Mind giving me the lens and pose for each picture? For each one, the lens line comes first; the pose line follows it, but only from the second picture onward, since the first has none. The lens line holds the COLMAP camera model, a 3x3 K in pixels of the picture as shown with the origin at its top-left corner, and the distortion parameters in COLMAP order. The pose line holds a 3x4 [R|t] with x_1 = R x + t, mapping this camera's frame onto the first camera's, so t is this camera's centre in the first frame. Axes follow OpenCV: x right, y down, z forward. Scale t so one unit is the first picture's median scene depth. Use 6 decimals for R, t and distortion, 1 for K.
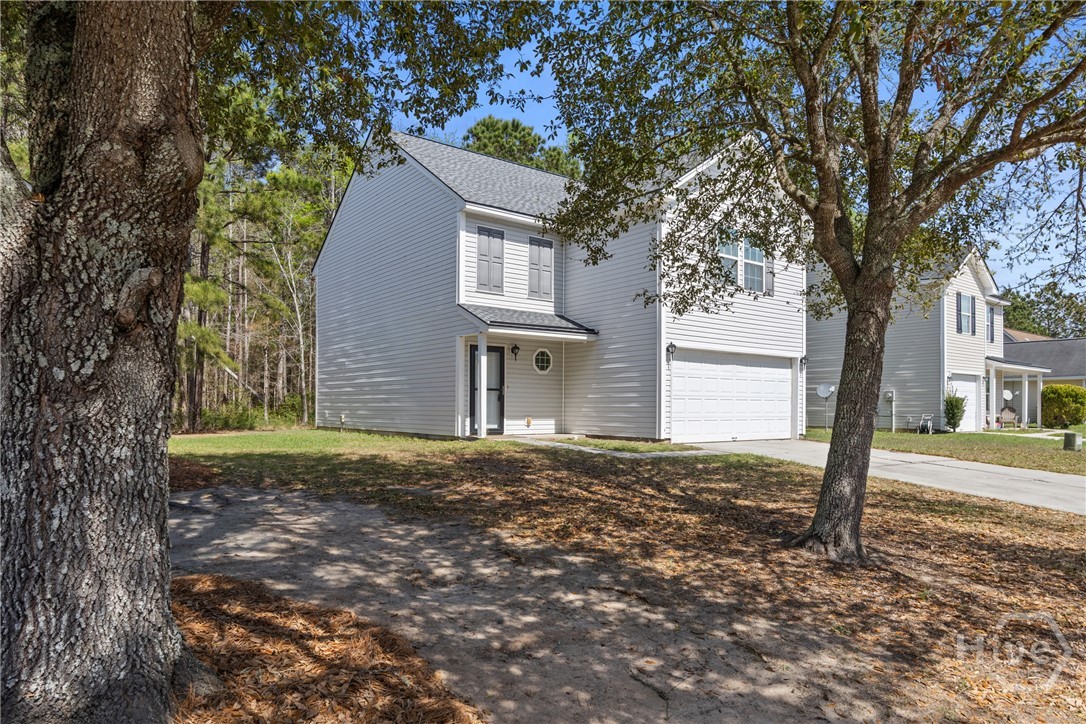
lens RADIAL K [[667.1, 0, 543.0], [0, 667.1, 362.0], [0, 0, 1]] dist [0.001079, 0.000193]
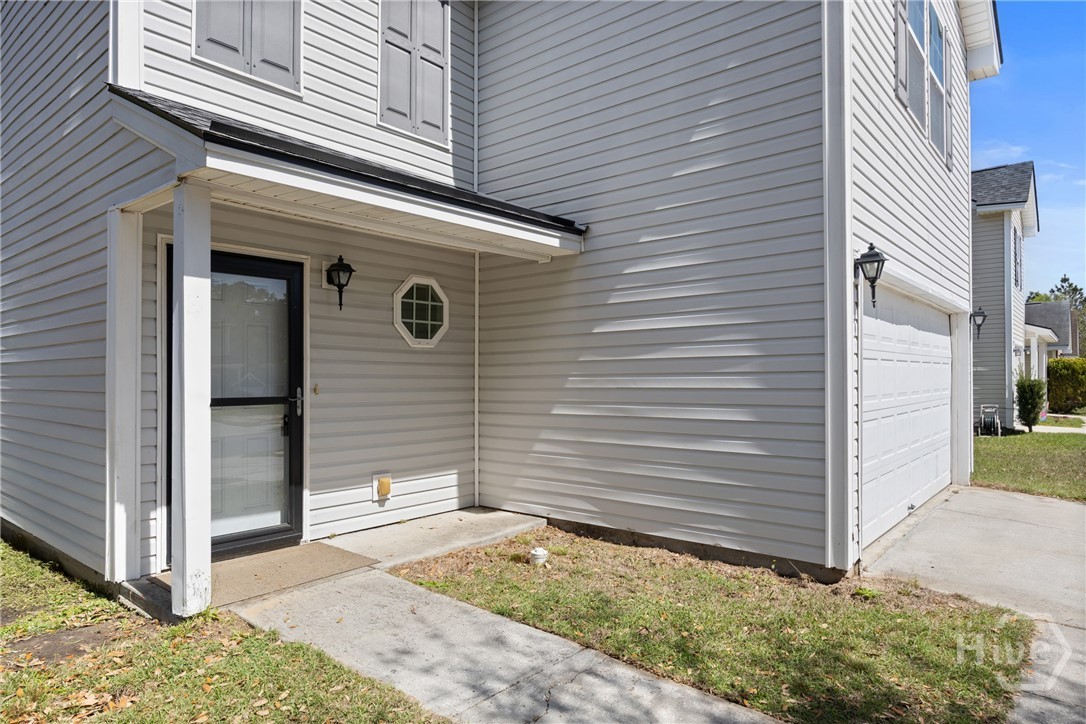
lens RADIAL K [[667.1, 0, 543.0], [0, 667.1, 362.0], [0, 0, 1]] dist [0.001079, 0.000193]
pose [[0.975688, -0.005127, 0.219106, -0.016511], [-0.004979, 0.998950, 0.045546, 0.009089], [-0.219109, -0.045530, 0.974637, 0.660203]]
